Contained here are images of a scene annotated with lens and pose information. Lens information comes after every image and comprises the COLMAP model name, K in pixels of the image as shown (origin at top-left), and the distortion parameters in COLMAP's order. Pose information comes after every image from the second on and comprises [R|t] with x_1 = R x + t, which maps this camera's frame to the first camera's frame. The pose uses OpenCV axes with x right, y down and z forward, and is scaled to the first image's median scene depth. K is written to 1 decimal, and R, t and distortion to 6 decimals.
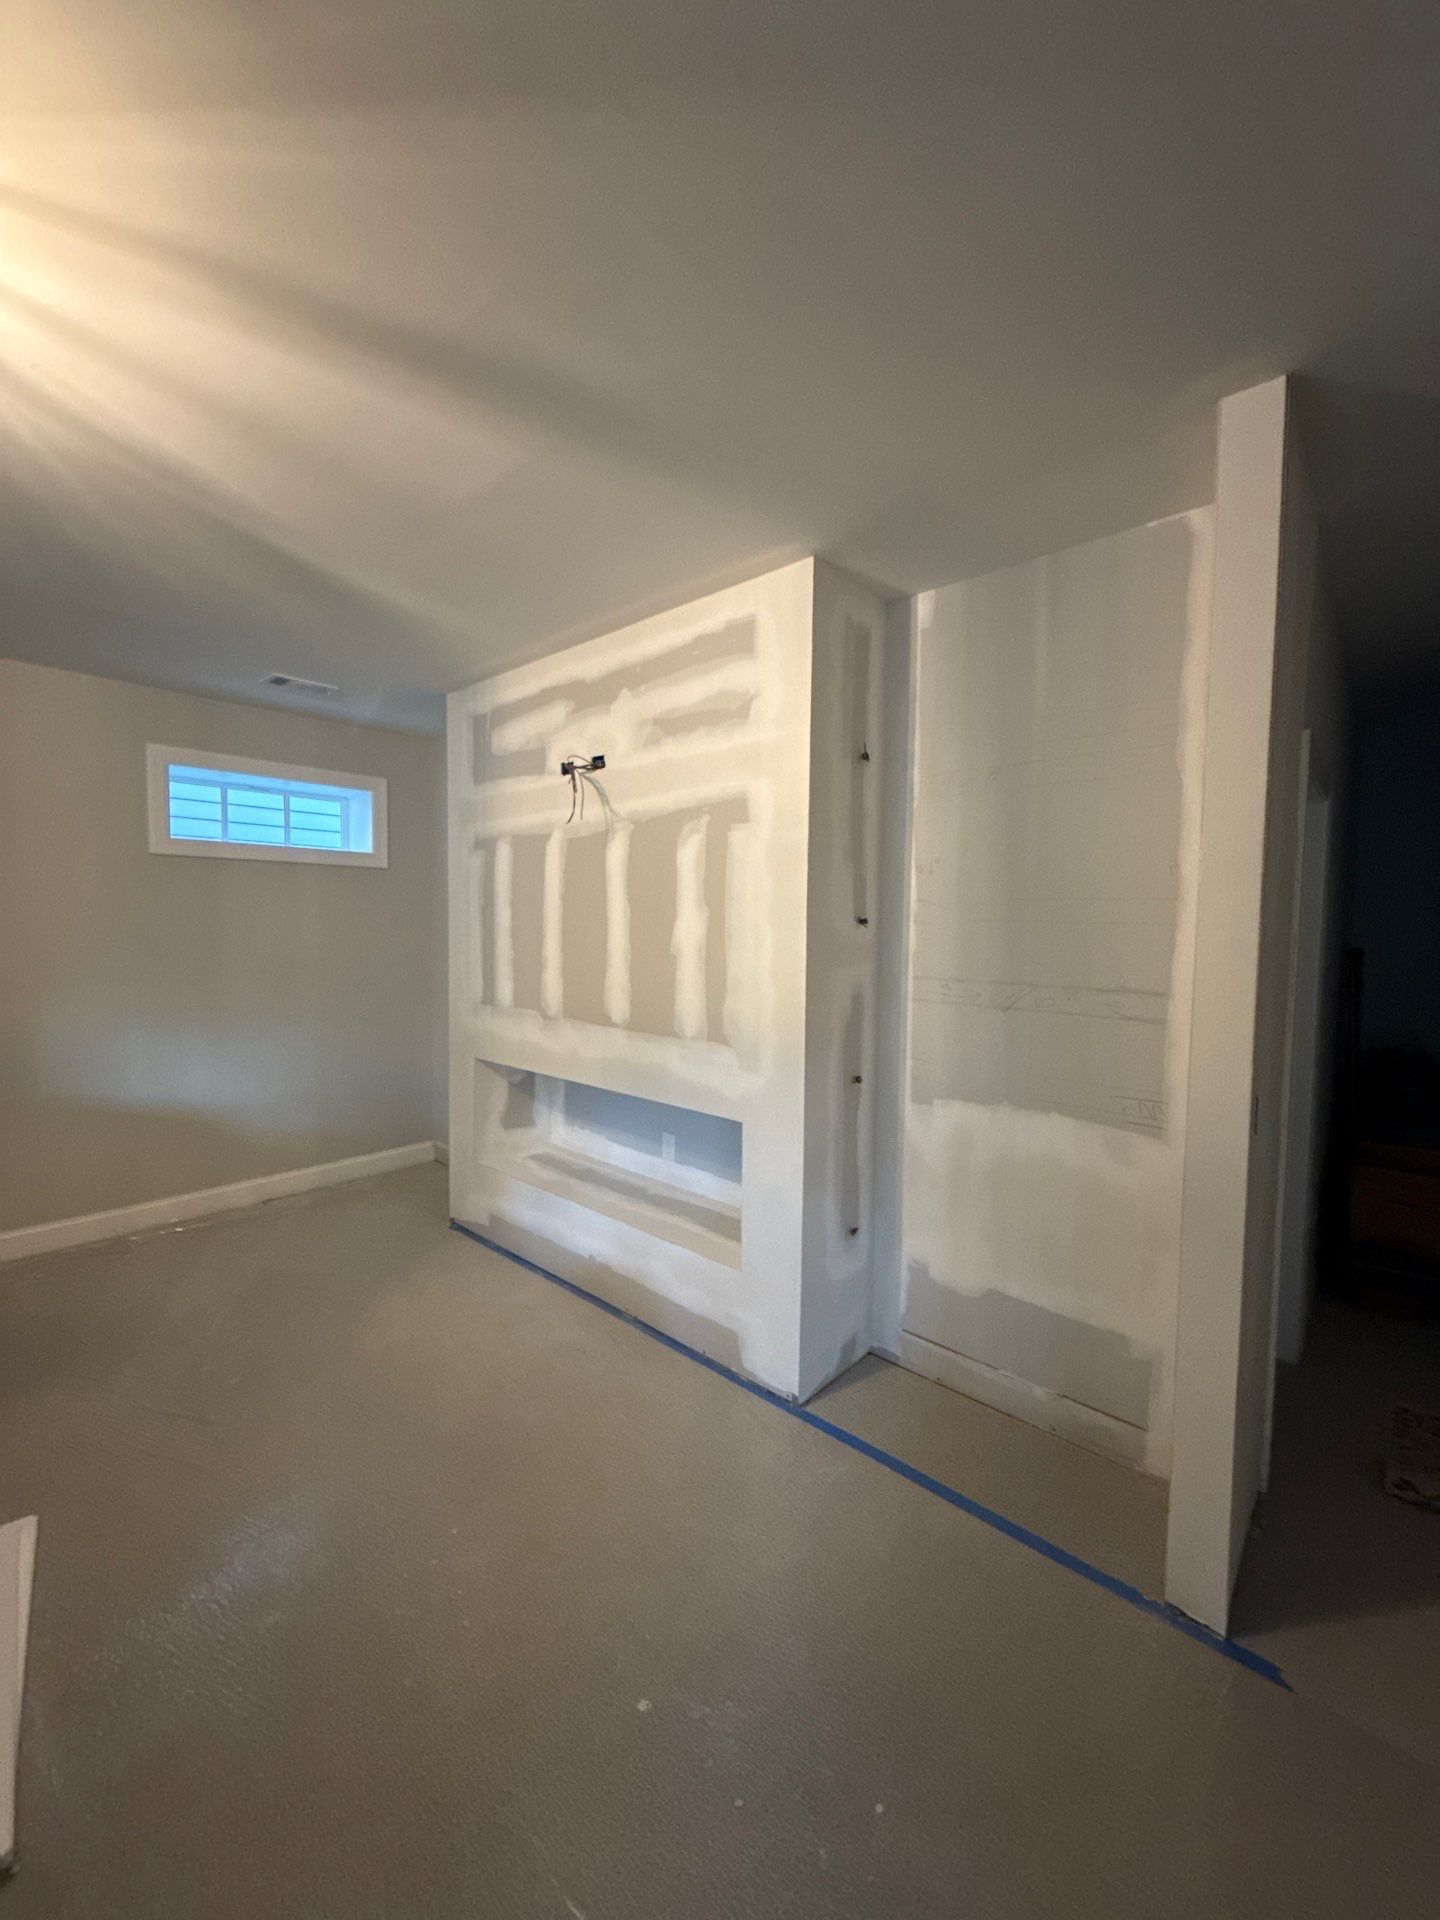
lens RADIAL K [[749.7, 0, 708.7], [0, 749.7, 958.5], [0, 0, 1]] dist [0.000685, -0.000610]
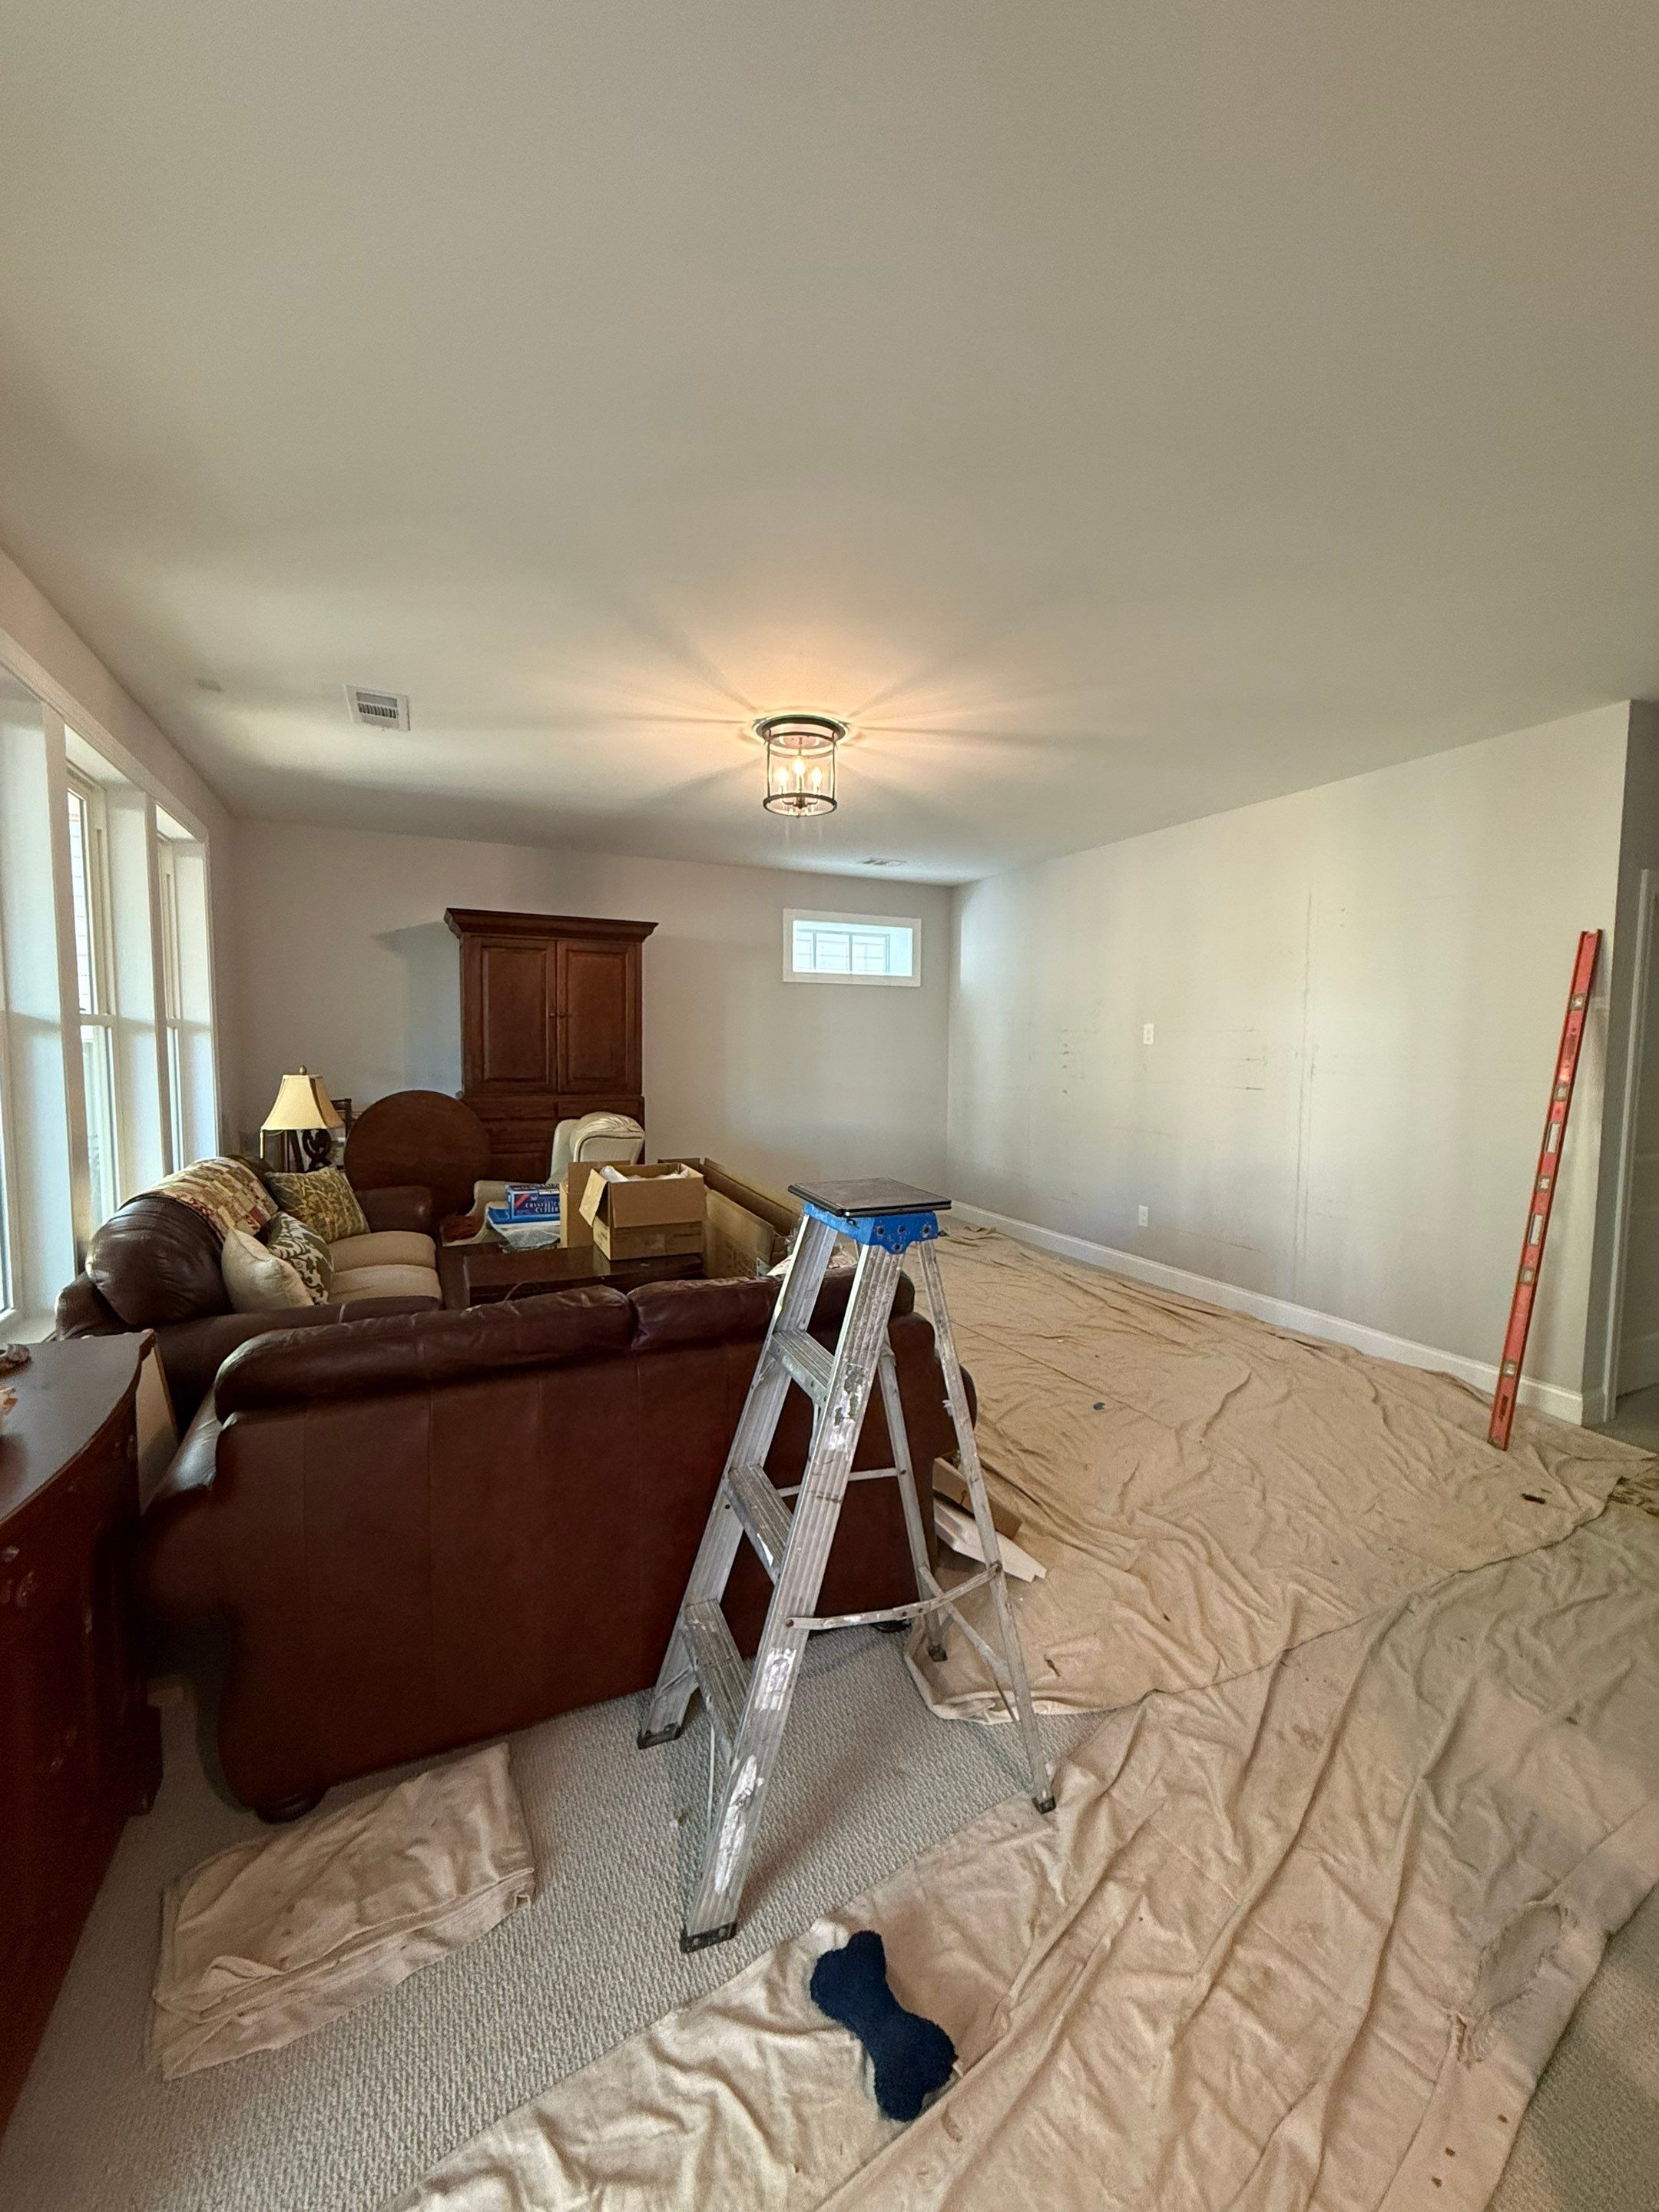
lens RADIAL K [[863.8, 0, 832.0], [0, 863.8, 1097.6], [0, 0, 1]] dist [0.000685, -0.000610]
pose [[0.925386, 0.025186, -0.378189, 0.005960], [-0.020026, 0.999645, 0.017570, 0.067968], [0.378497, -0.008686, 0.925562, -0.653534]]
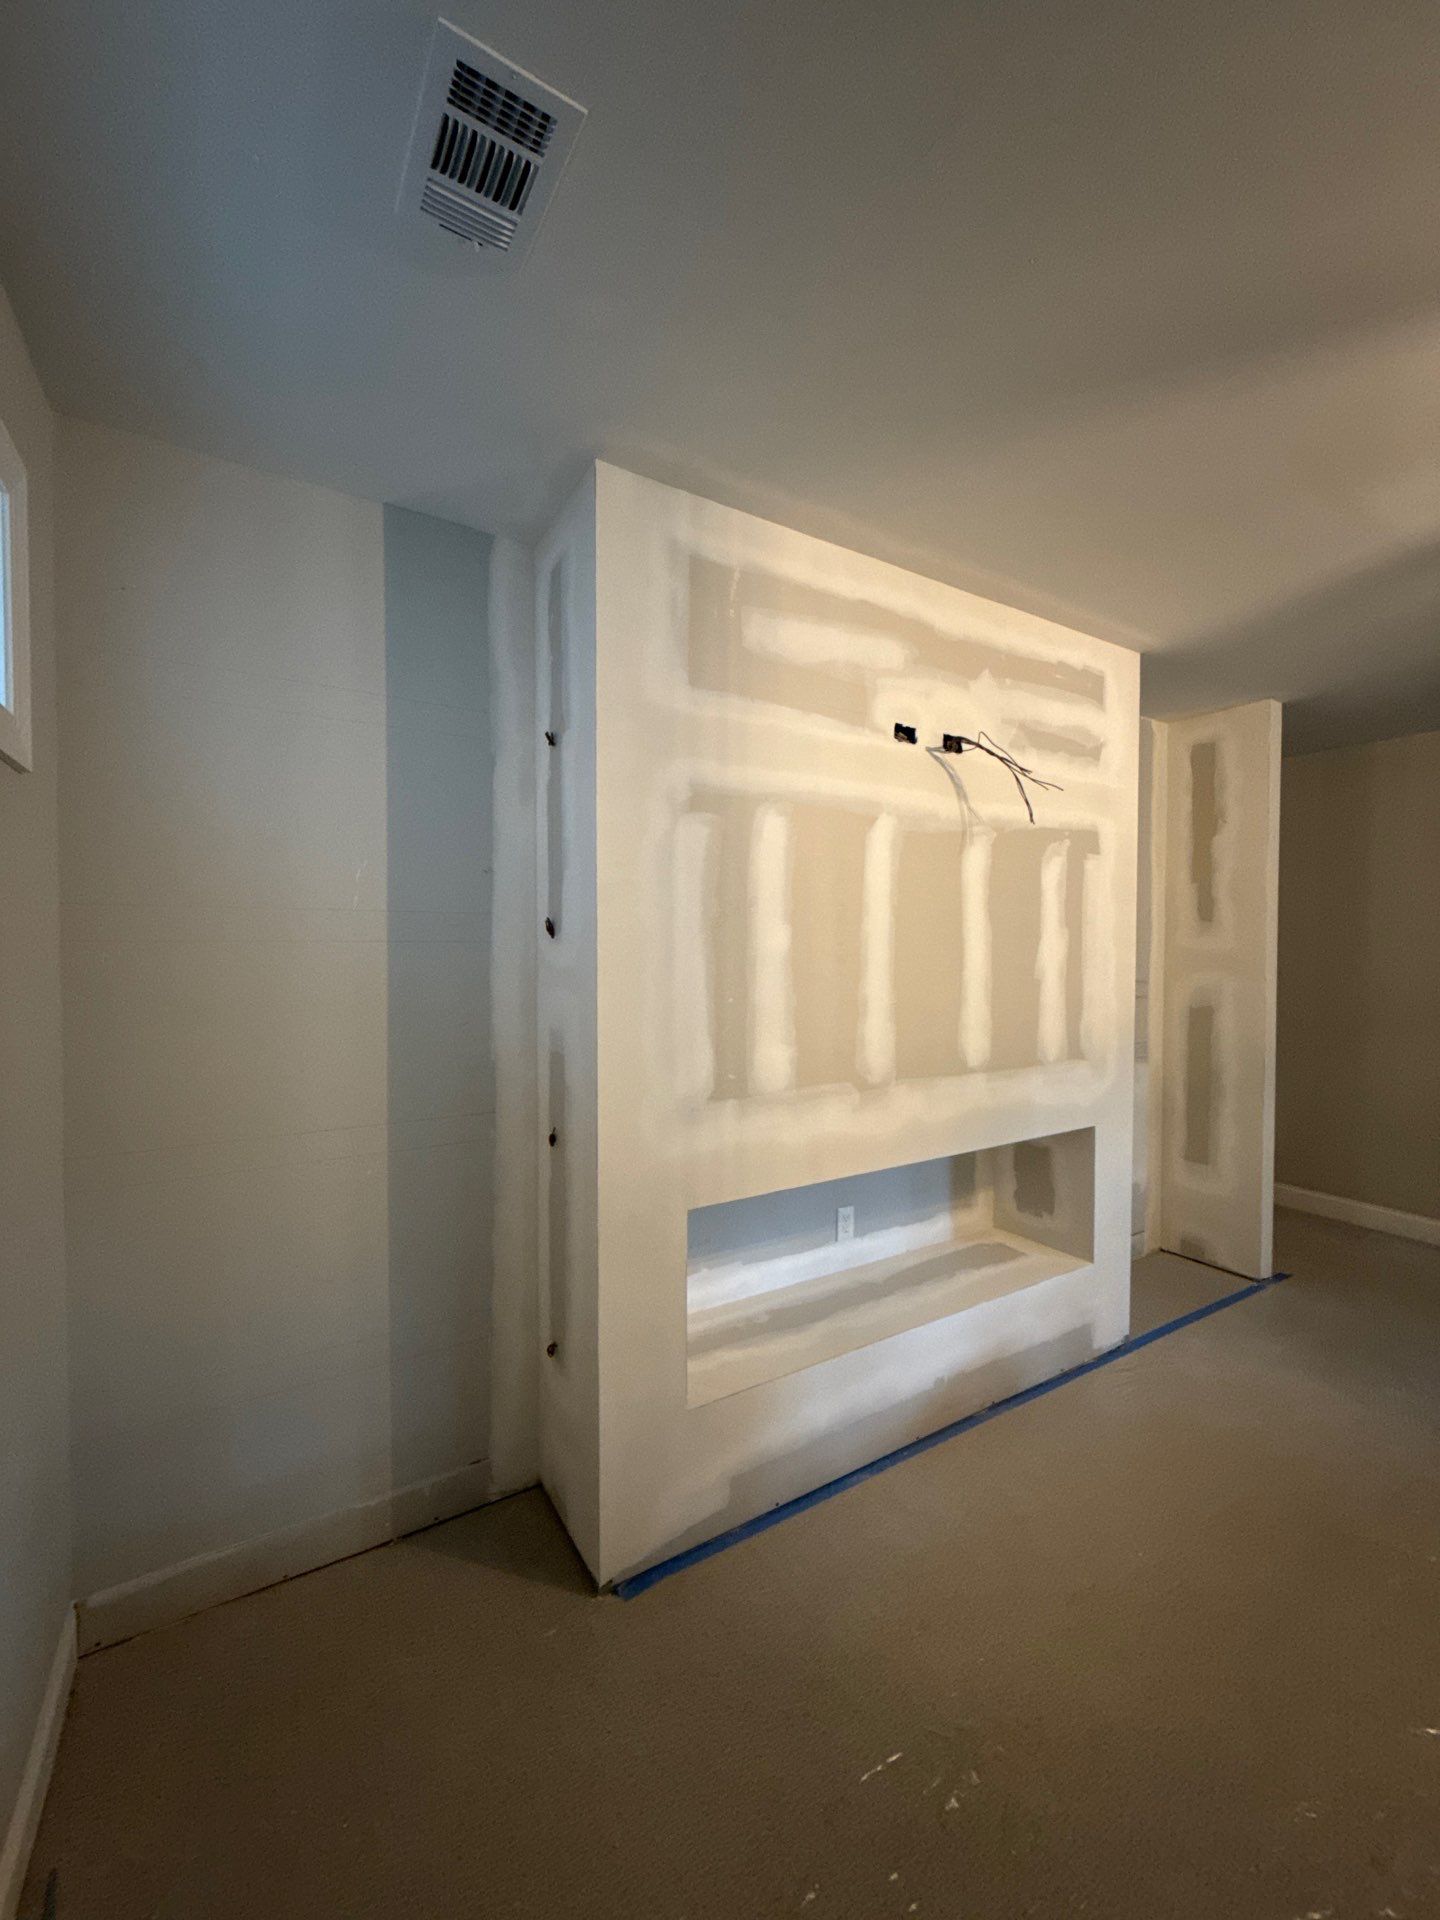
lens RADIAL K [[749.7, 0, 729.5], [0, 749.7, 963.3], [0, 0, 1]] dist [0.000685, -0.000610]
pose [[0.289574, -0.032412, 0.956607, -0.917941], [0.051276, 0.998517, 0.018310, -0.053095], [-0.955781, 0.043749, 0.290806, 0.940720]]
